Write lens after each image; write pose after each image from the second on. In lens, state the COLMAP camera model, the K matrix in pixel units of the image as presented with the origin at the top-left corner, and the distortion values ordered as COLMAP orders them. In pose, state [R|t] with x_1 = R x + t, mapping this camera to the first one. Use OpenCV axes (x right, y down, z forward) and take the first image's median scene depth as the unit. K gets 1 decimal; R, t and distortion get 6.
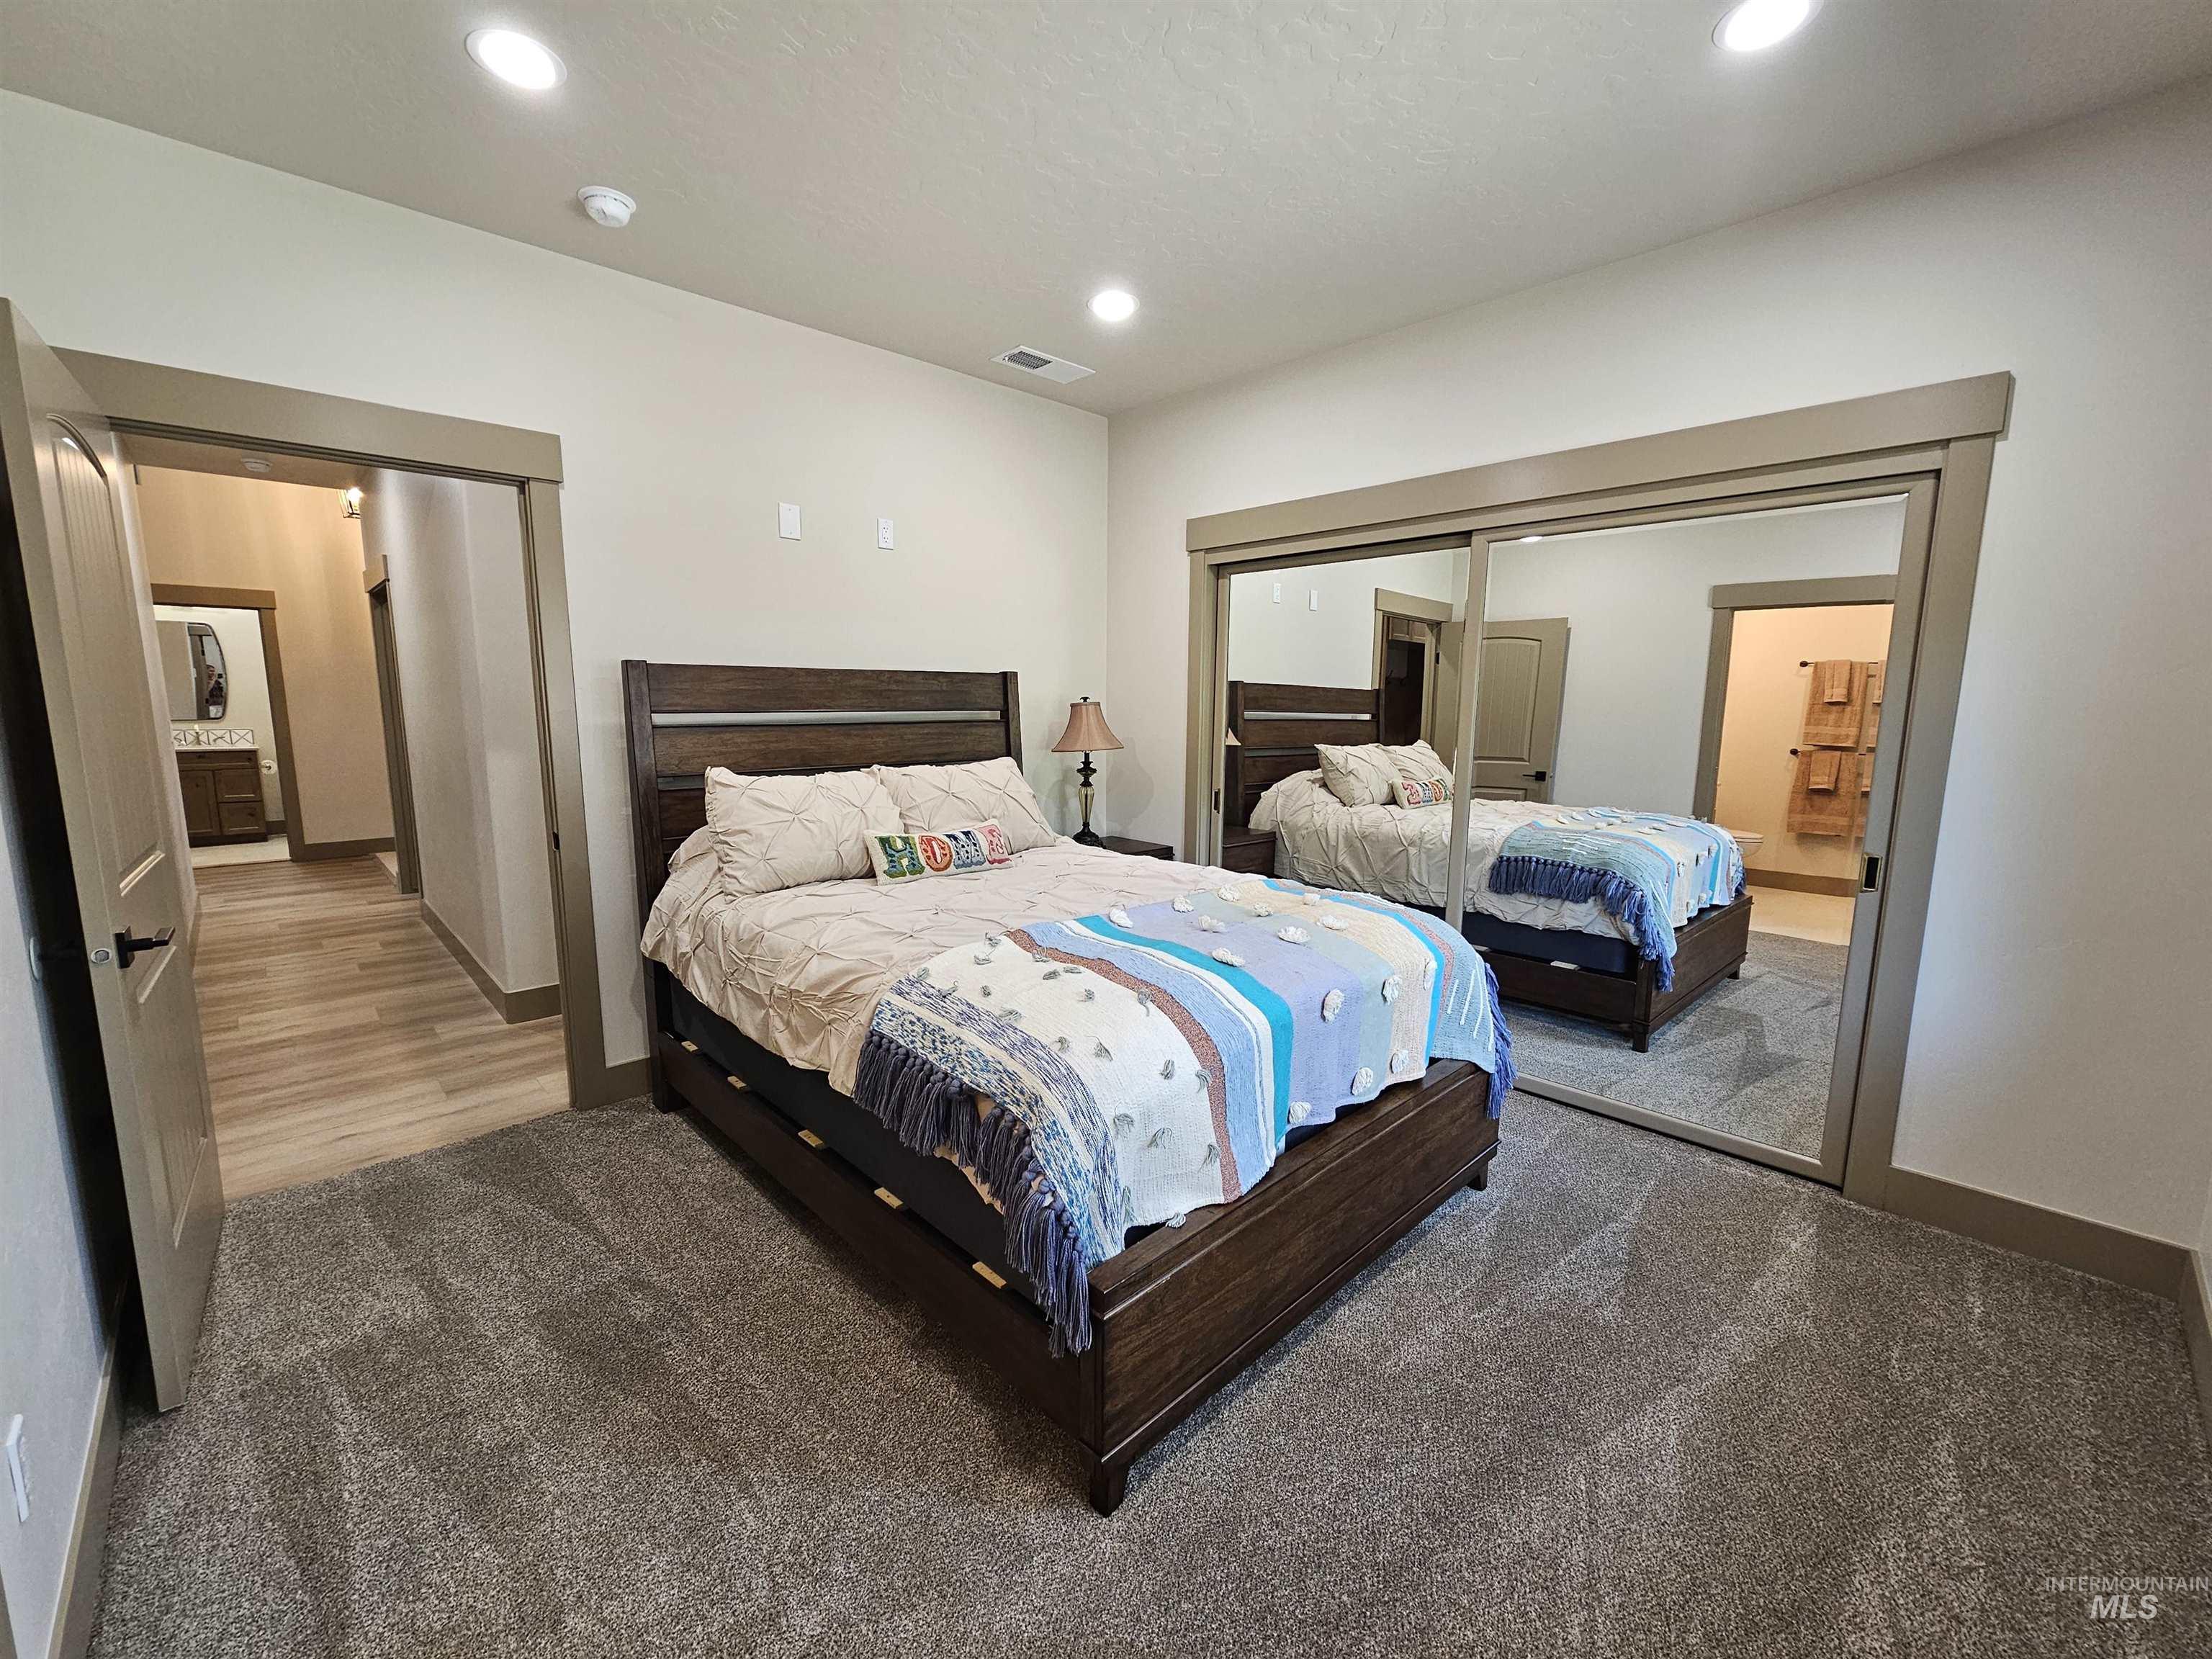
lens RADIAL K [[900.7, 0, 1103.0], [0, 900.7, 835.5], [0, 0, 1]] dist [-0.000200, -0.001019]
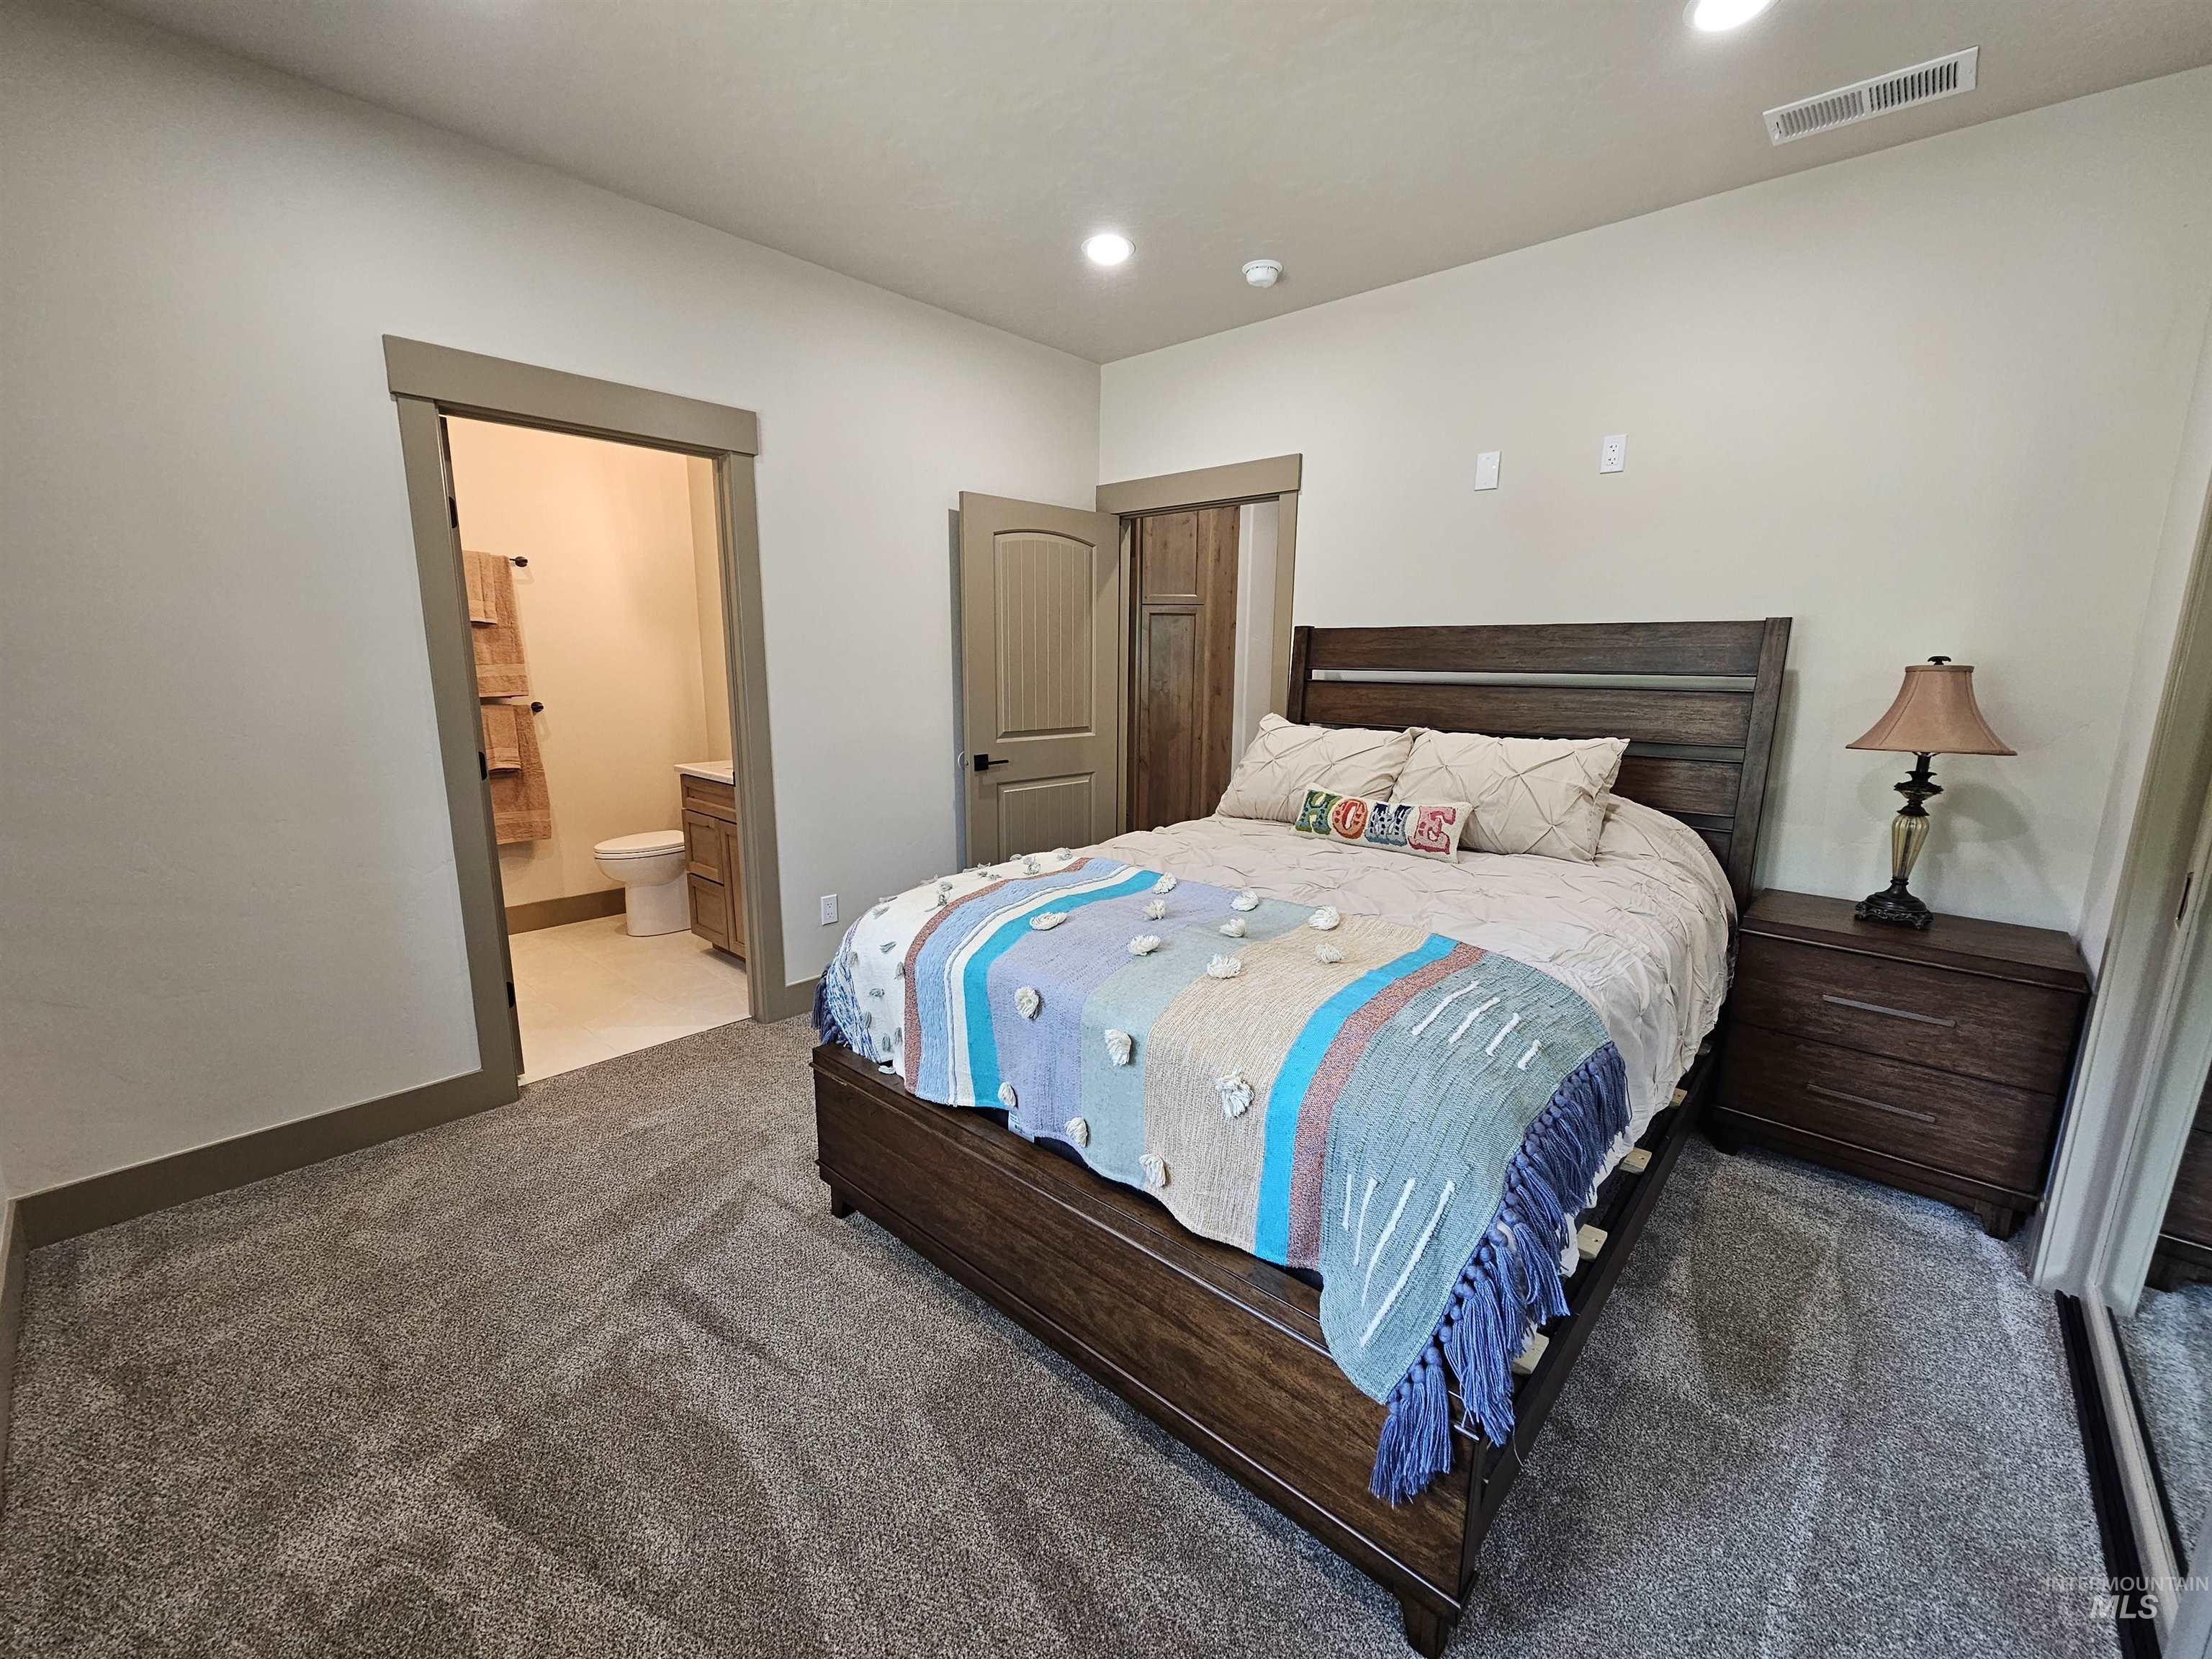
lens RADIAL K [[900.7, 0, 1103.0], [0, 900.7, 835.5], [0, 0, 1]] dist [-0.000200, -0.001019]
pose [[0.084670, 0.189521, -0.978219, 0.608542], [-0.157922, 0.971888, 0.174625, -0.073901], [0.983815, 0.139697, 0.112219, 0.532155]]
